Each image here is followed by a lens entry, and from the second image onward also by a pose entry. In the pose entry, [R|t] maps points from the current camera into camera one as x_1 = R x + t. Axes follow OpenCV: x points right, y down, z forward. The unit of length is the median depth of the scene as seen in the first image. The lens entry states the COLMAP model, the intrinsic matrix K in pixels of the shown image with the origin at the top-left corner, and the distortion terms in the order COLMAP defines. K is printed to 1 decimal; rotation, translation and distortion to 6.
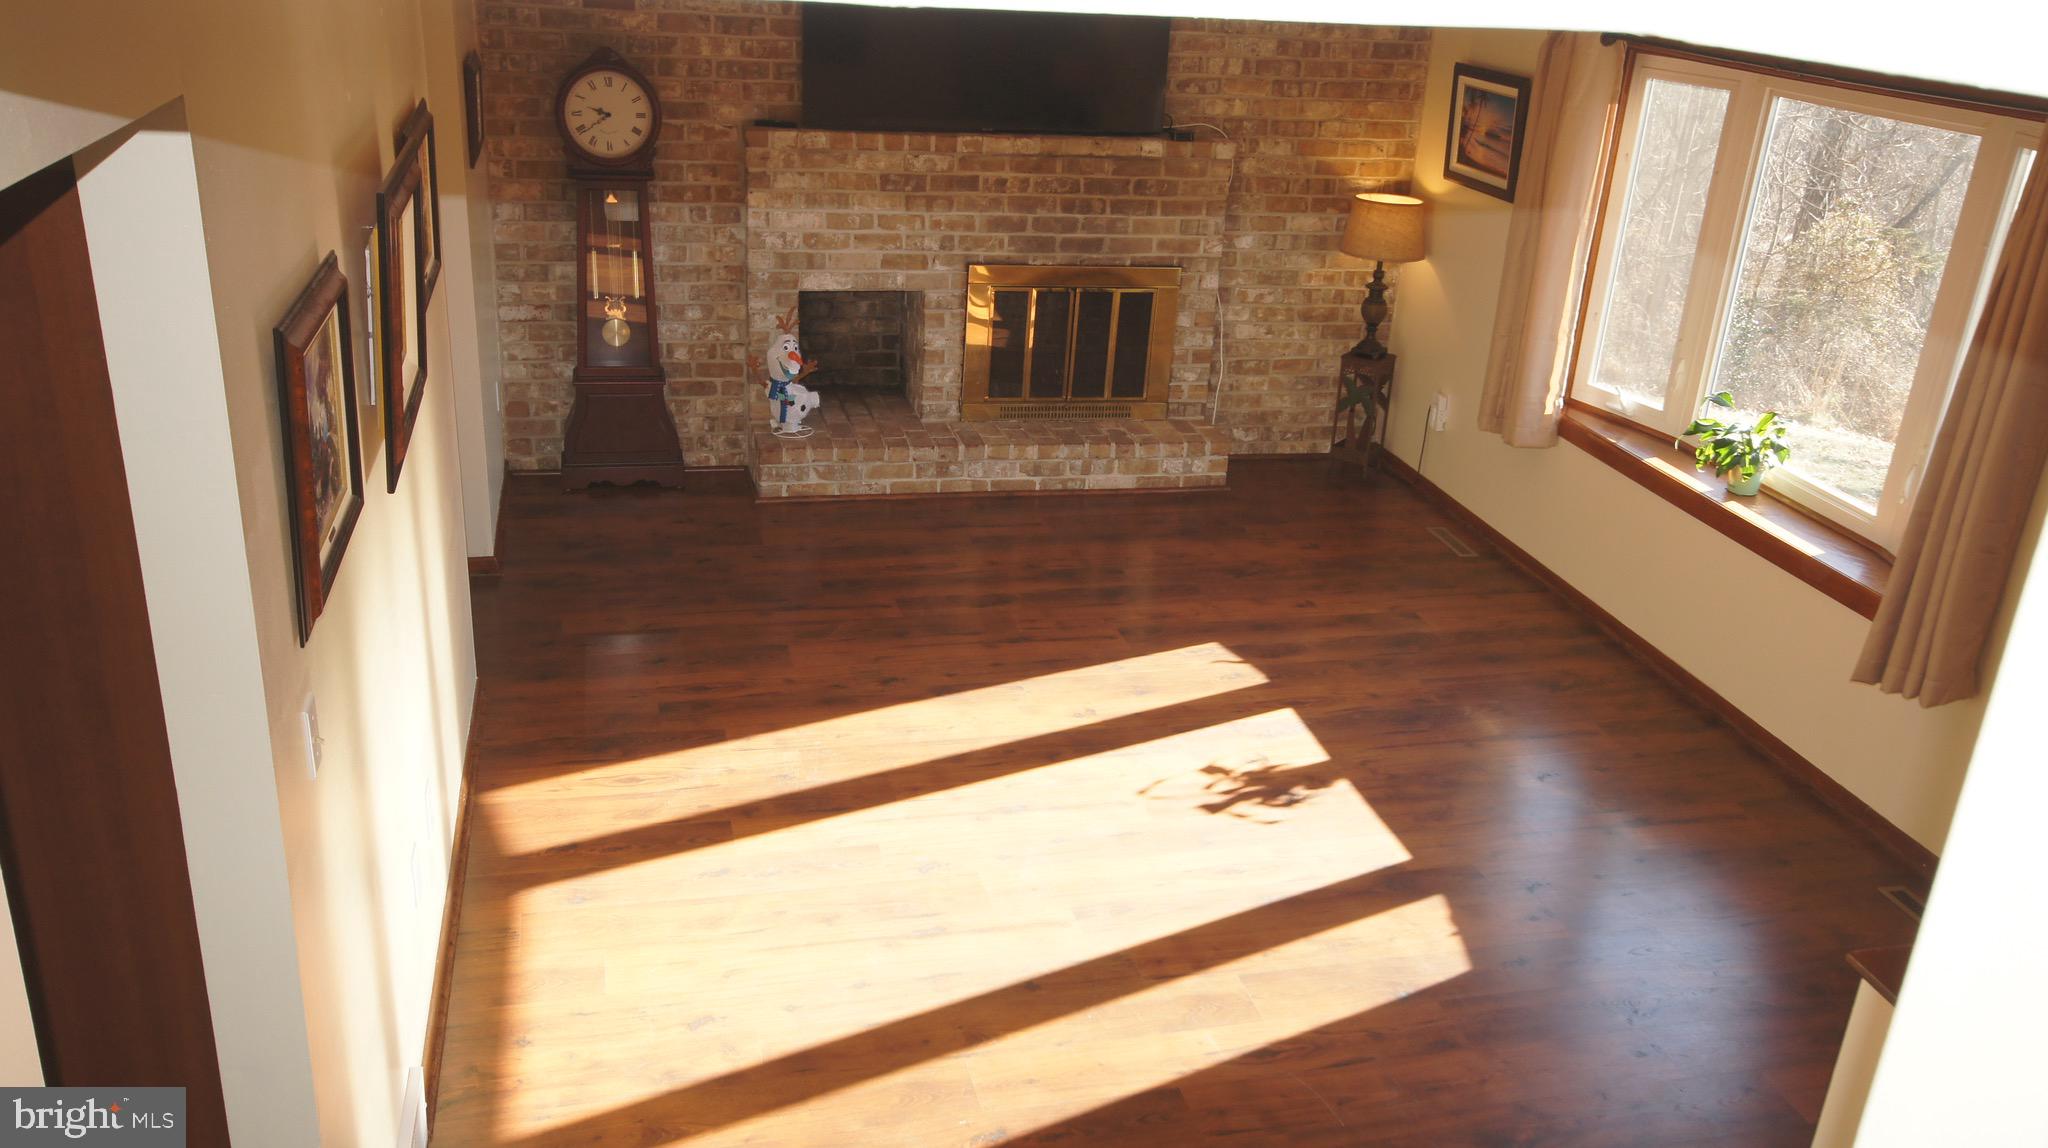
lens RADIAL K [[1668.9, 0, 1023.2], [0, 1668.9, 561.9], [0, 0, 1]] dist [0.009833, 0.034214]
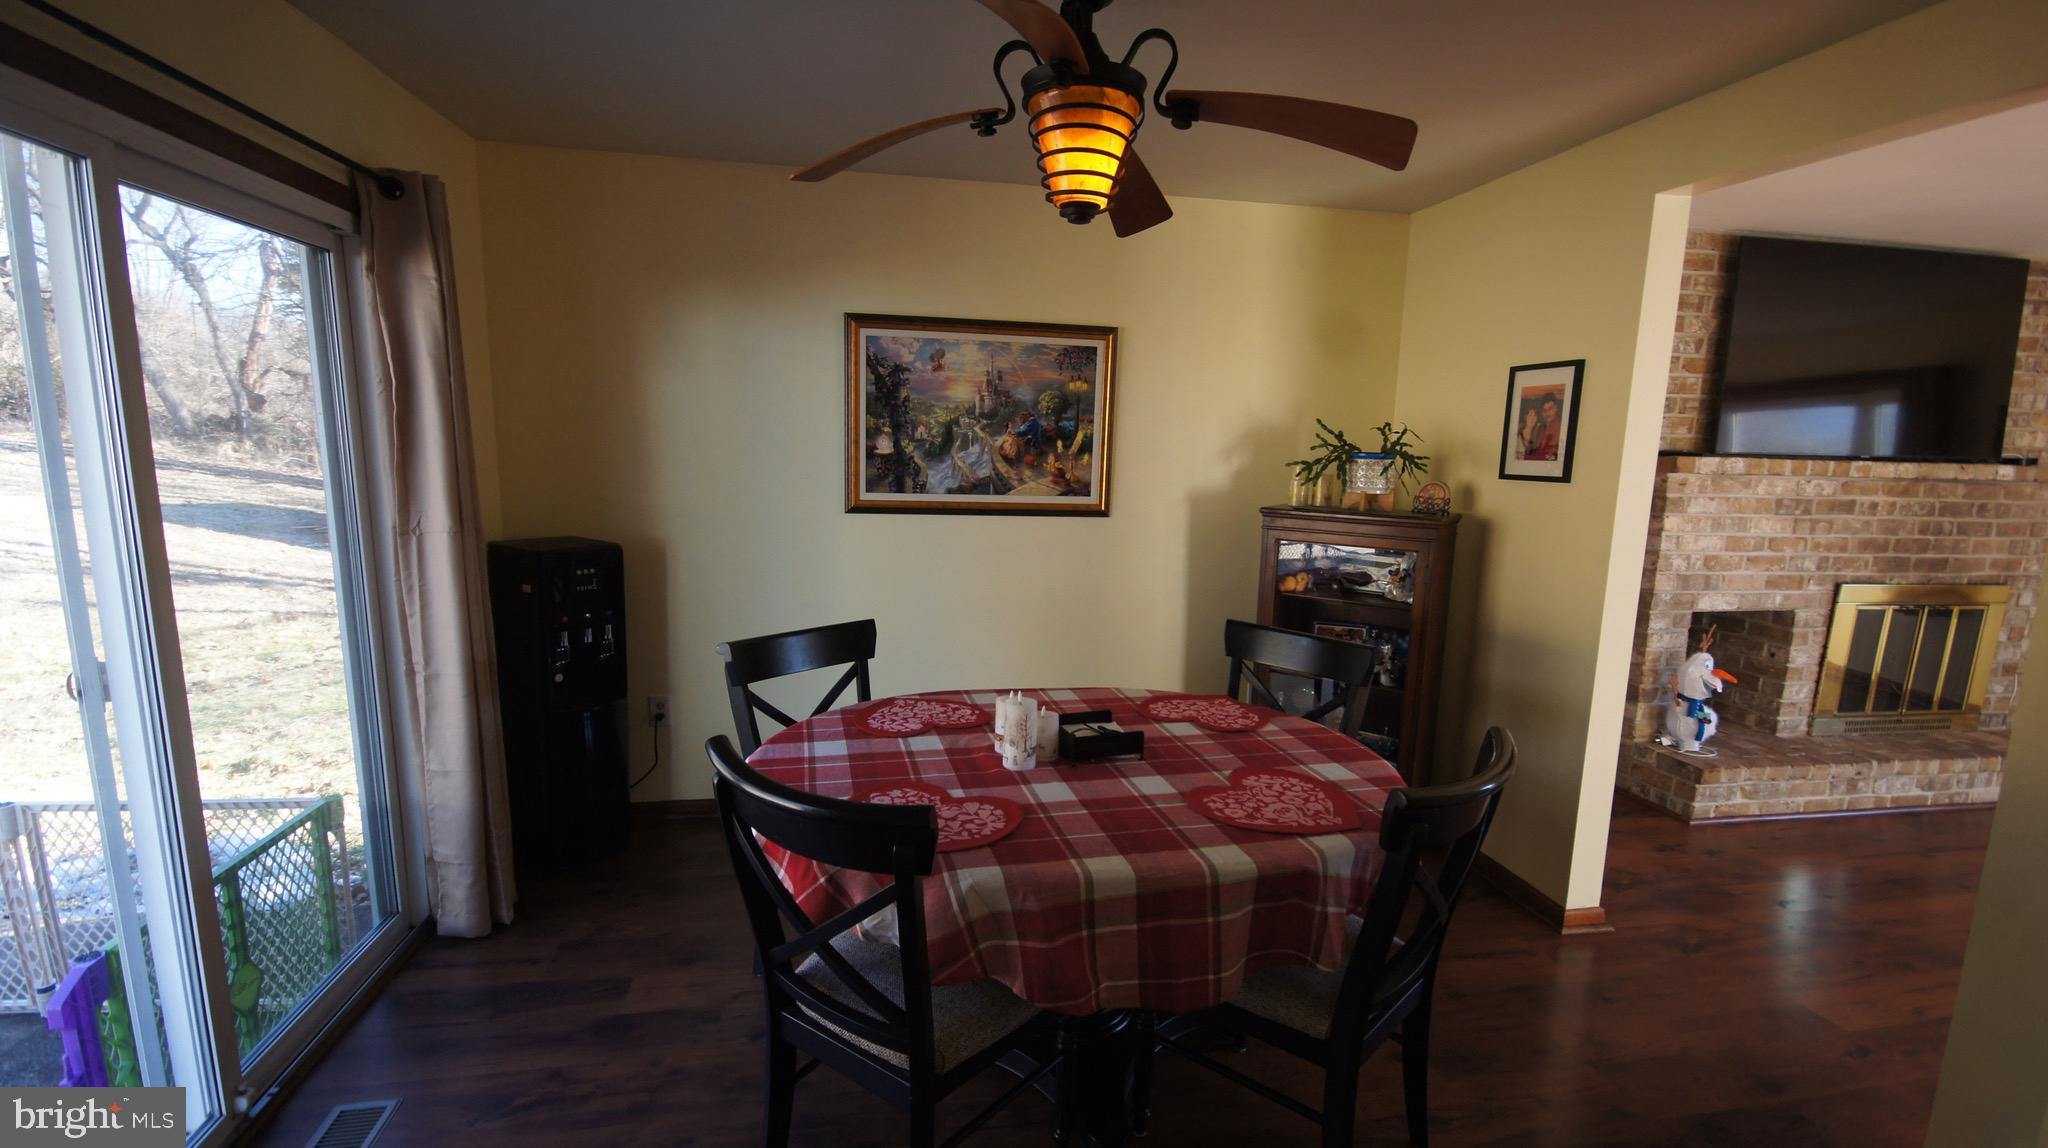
lens RADIAL K [[928.6, 0, 1035.3], [0, 928.6, 588.8], [0, 0, 1]] dist [0.005433, -0.007530]
pose [[0.998329, -0.022063, -0.053412, -0.501701], [0.009369, 0.973816, -0.227144, -0.049040], [0.057025, 0.226264, 0.972395, 0.411608]]
